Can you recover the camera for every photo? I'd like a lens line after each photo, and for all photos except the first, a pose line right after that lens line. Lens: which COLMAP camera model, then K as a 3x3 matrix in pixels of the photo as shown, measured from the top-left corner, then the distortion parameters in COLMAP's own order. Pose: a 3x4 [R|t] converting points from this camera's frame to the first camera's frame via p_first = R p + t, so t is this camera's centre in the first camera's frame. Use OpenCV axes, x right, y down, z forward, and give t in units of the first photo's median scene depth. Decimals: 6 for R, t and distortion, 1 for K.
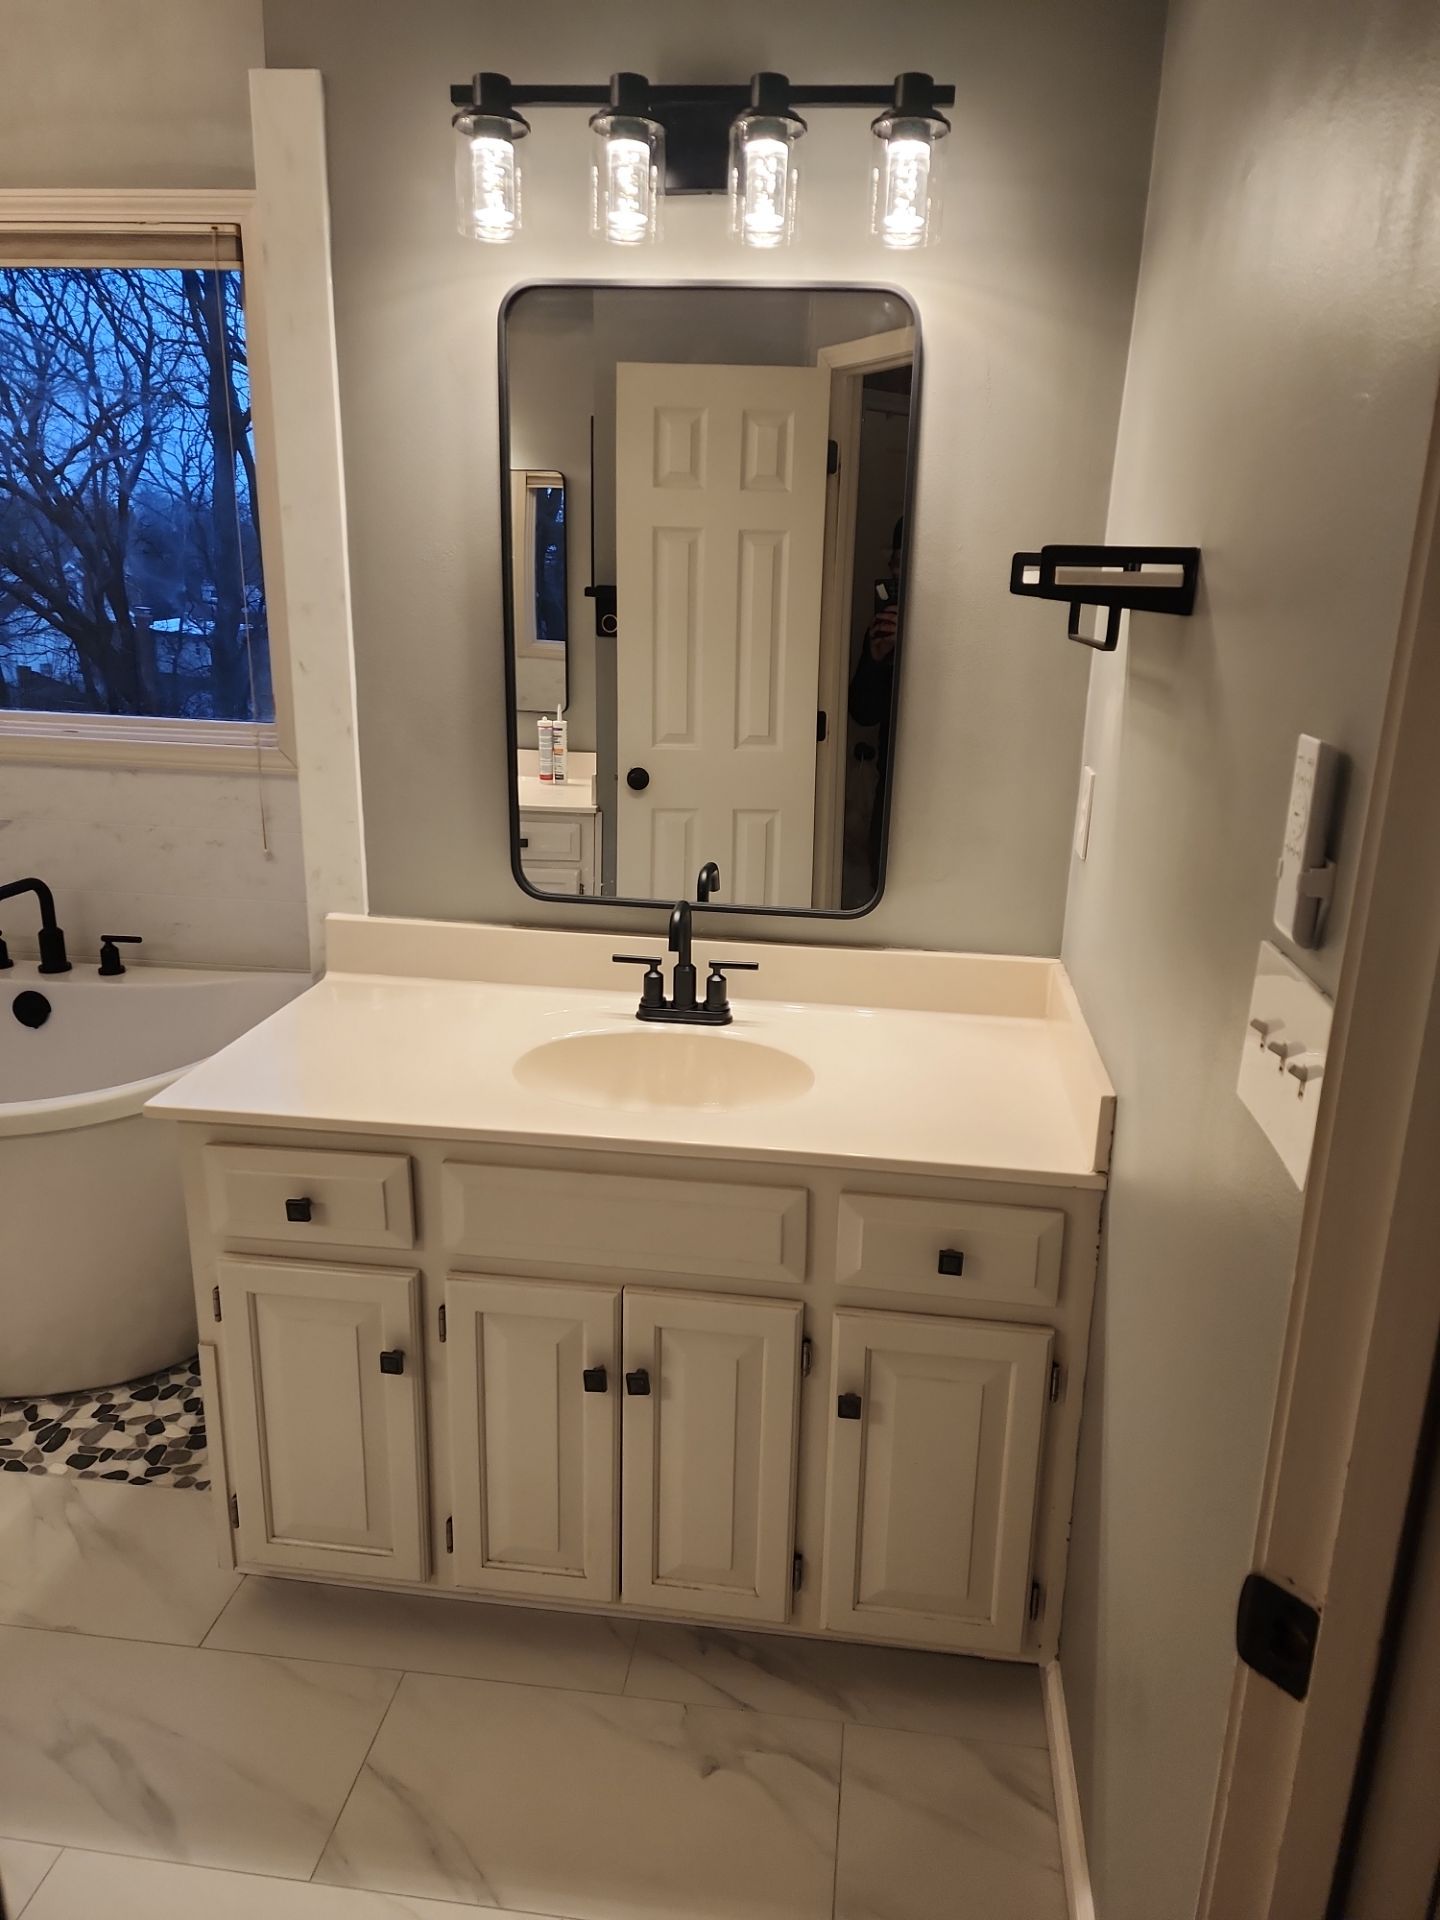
lens RADIAL K [[1271.0, 0, 752.9], [0, 1271.0, 942.4], [0, 0, 1]] dist [0.069947, -0.074412]
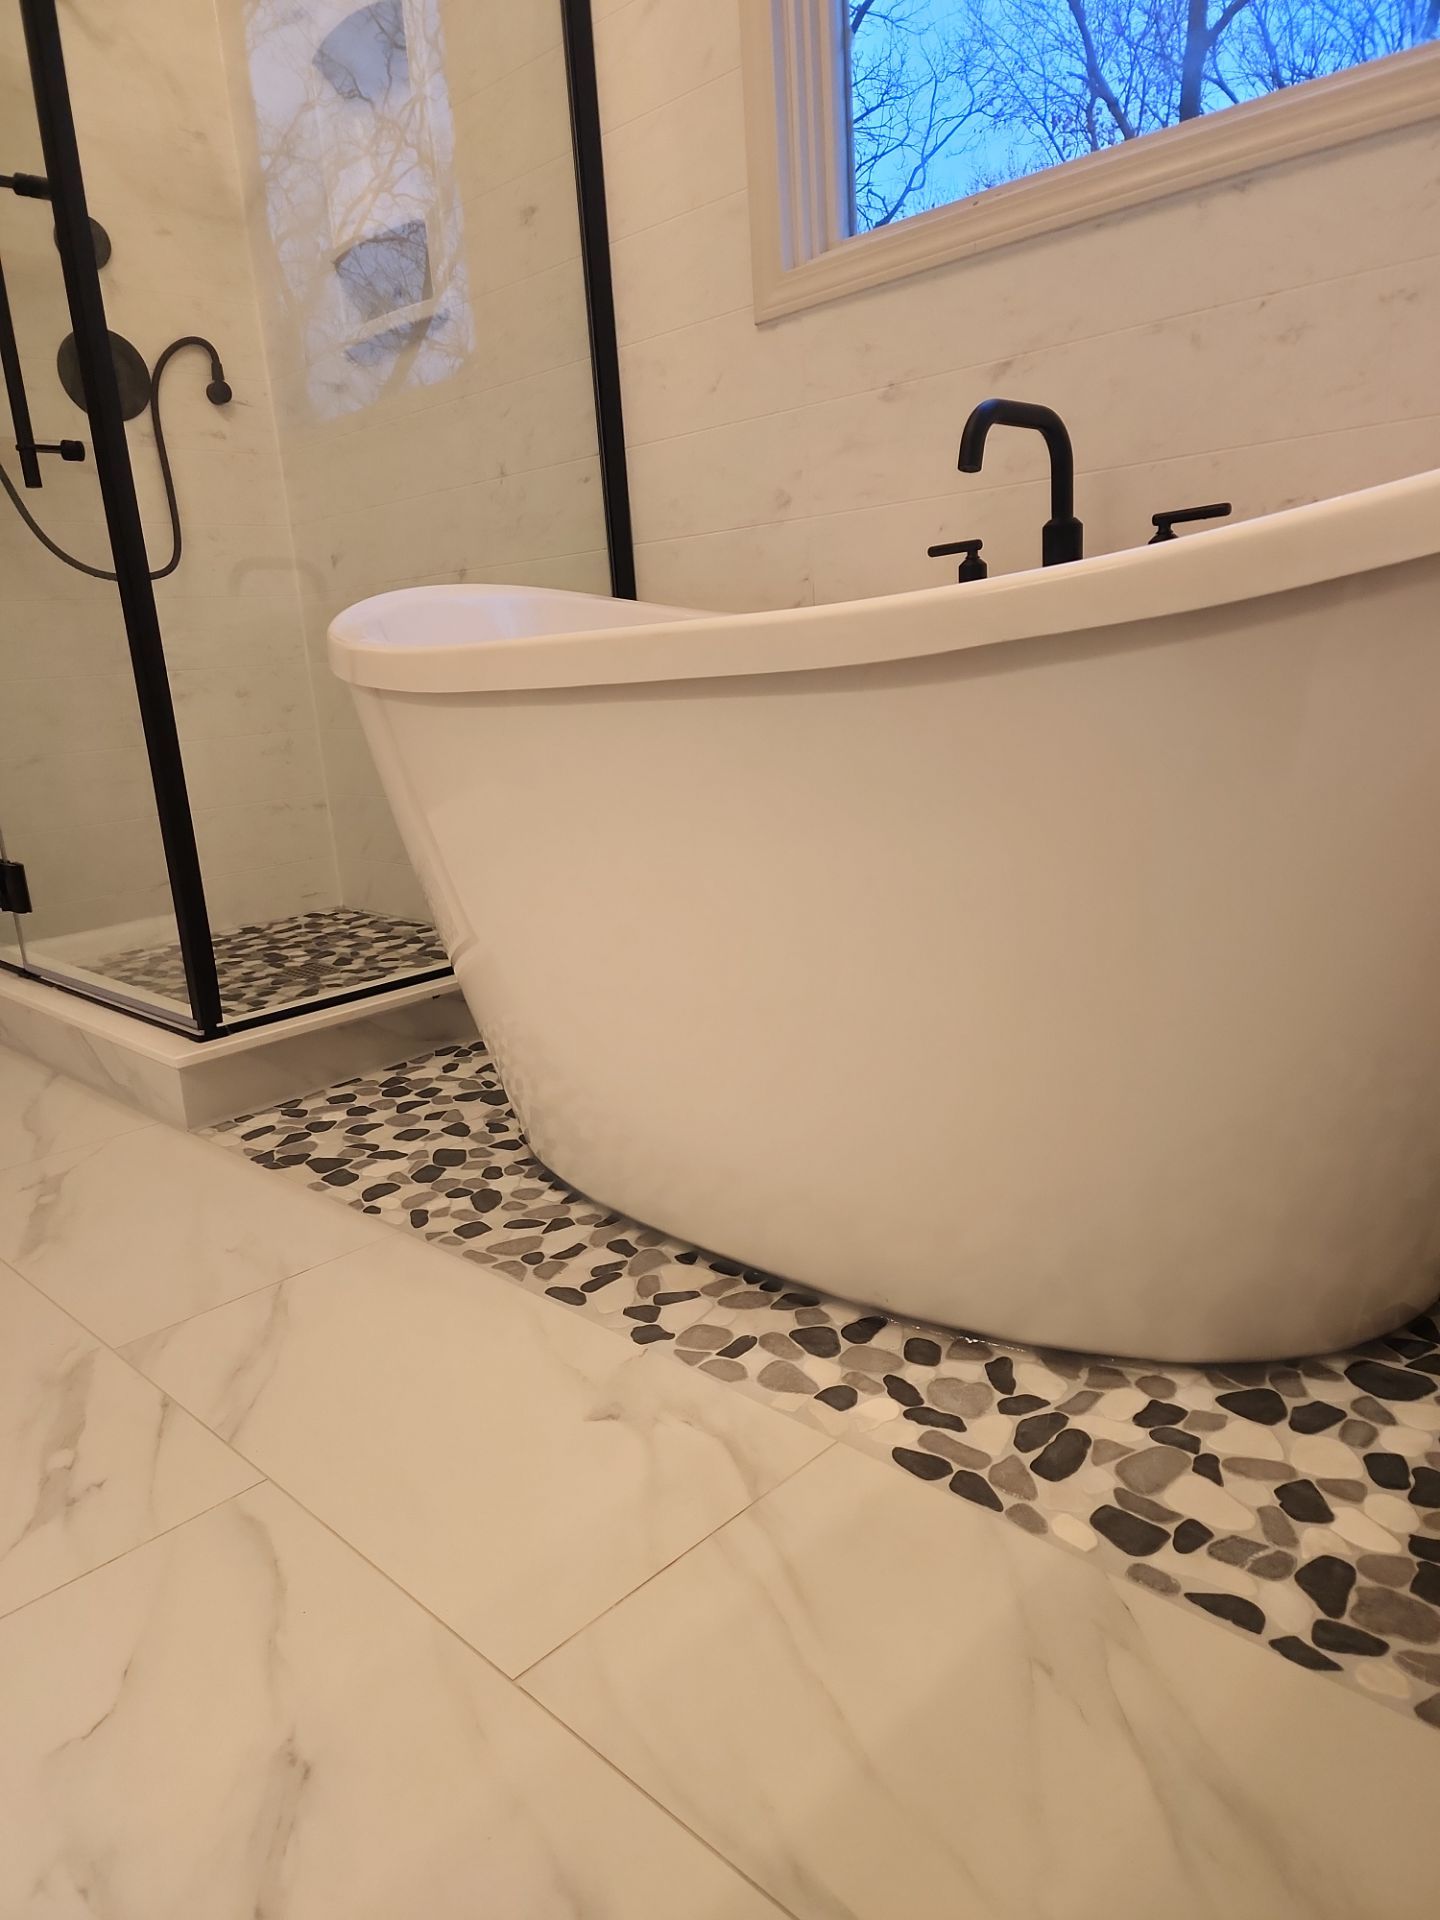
lens RADIAL K [[1290.5, 0, 712.7], [0, 1290.5, 945.0], [0, 0, 1]] dist [0.082662, -0.081003]
pose [[0.781042, 0.060032, -0.621587, -0.369279], [-0.082308, 0.996581, -0.007173, 0.230779], [0.619031, 0.056764, 0.783312, 0.582601]]
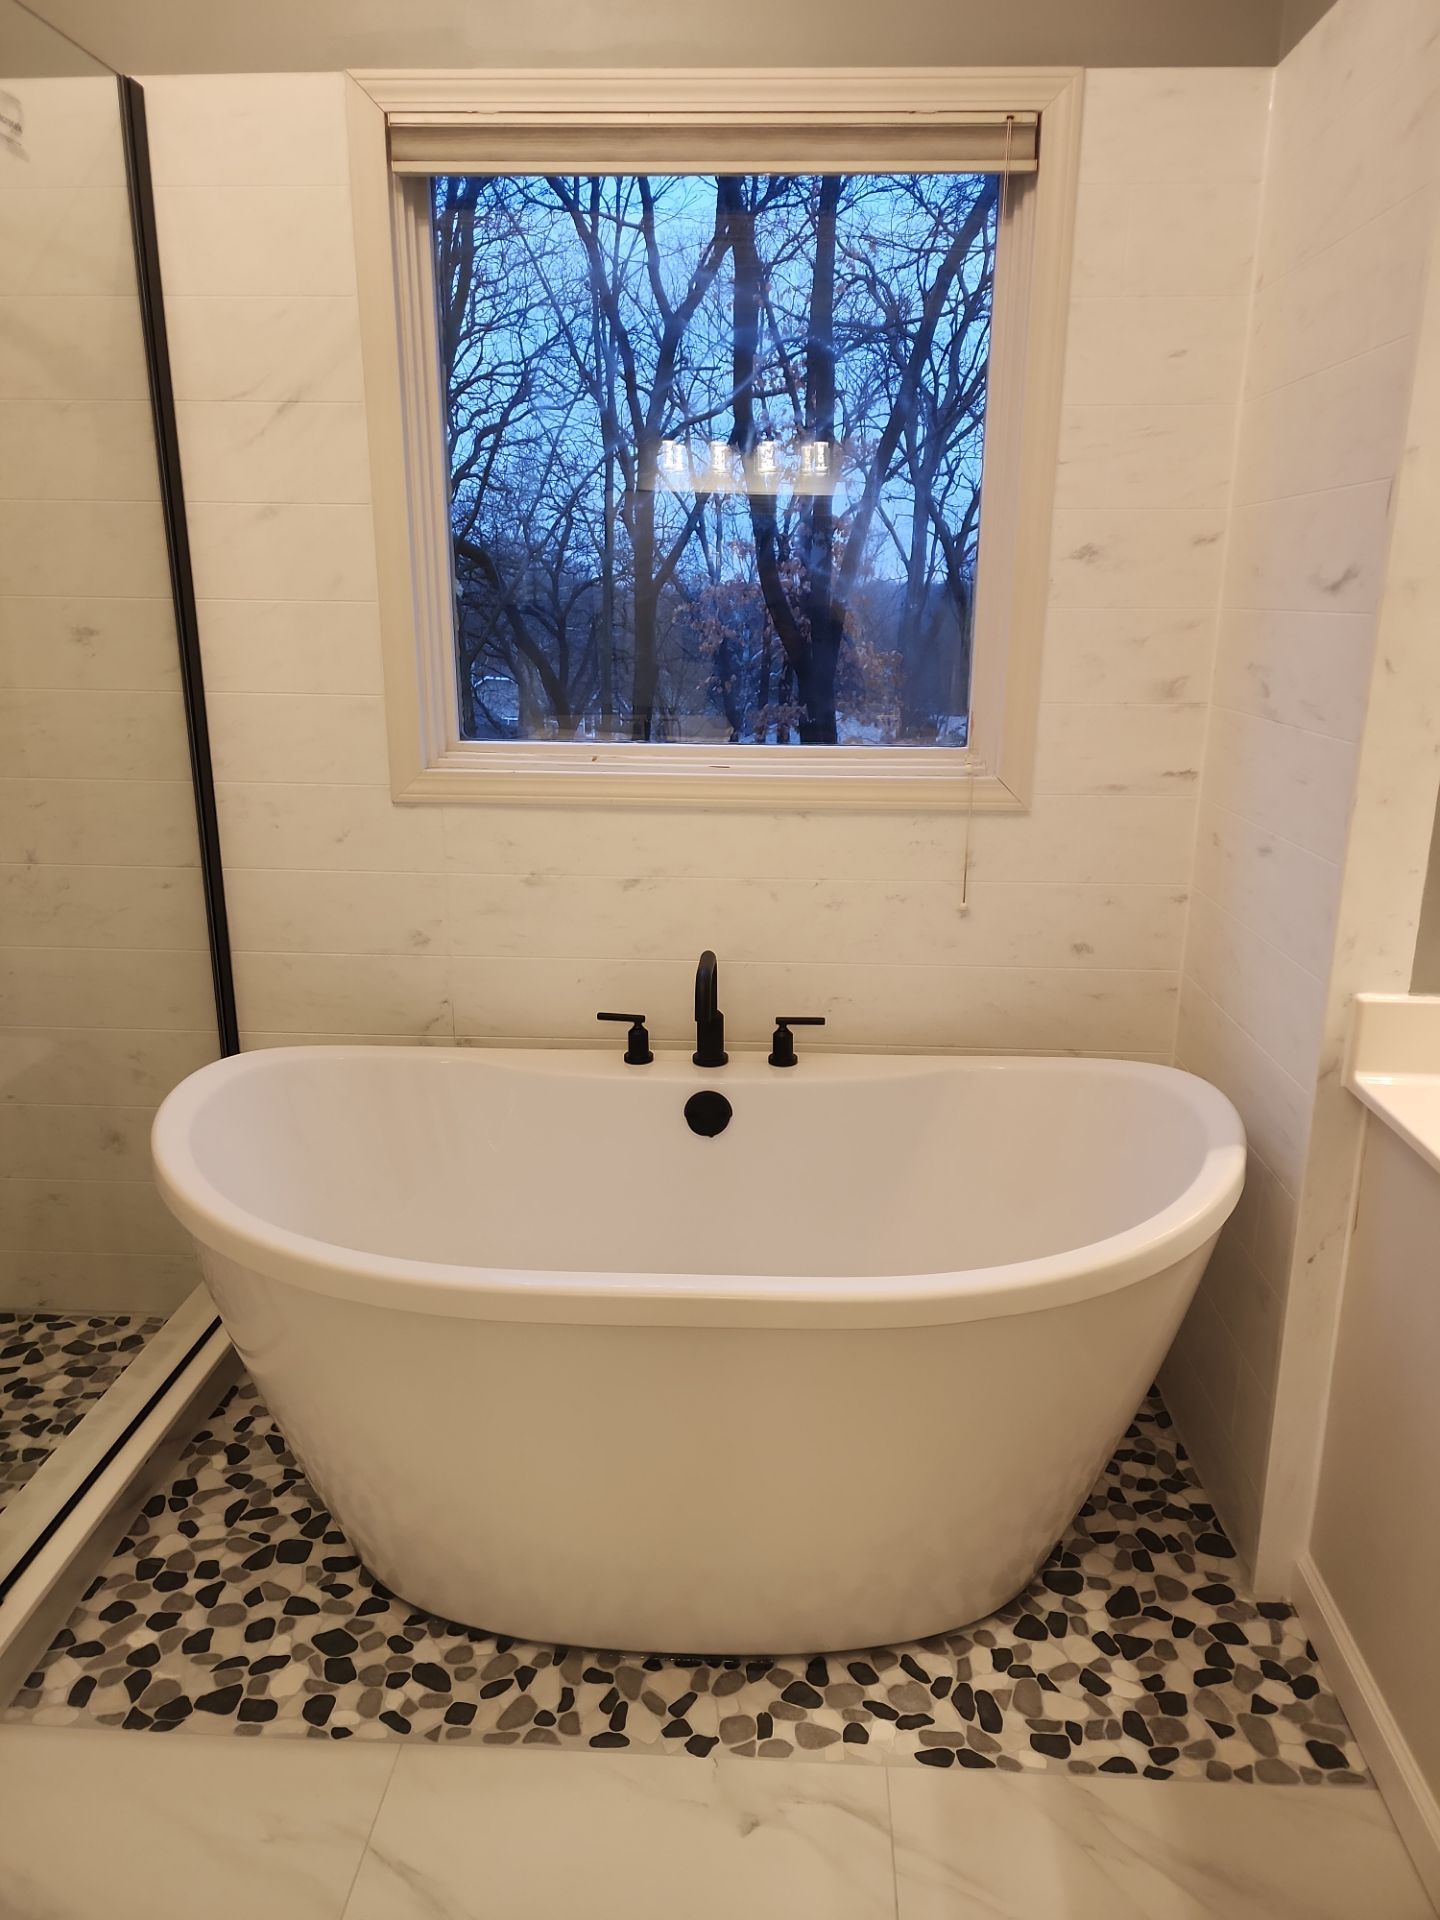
lens RADIAL K [[1283.5, 0, 728.6], [0, 1283.5, 934.4], [0, 0, 1]] dist [0.088027, -0.088355]
pose [[0.998292, -0.038612, 0.043844, -0.694091], [0.039235, 0.999140, -0.013440, -0.058656], [-0.043288, 0.015137, 0.998948, 0.239585]]
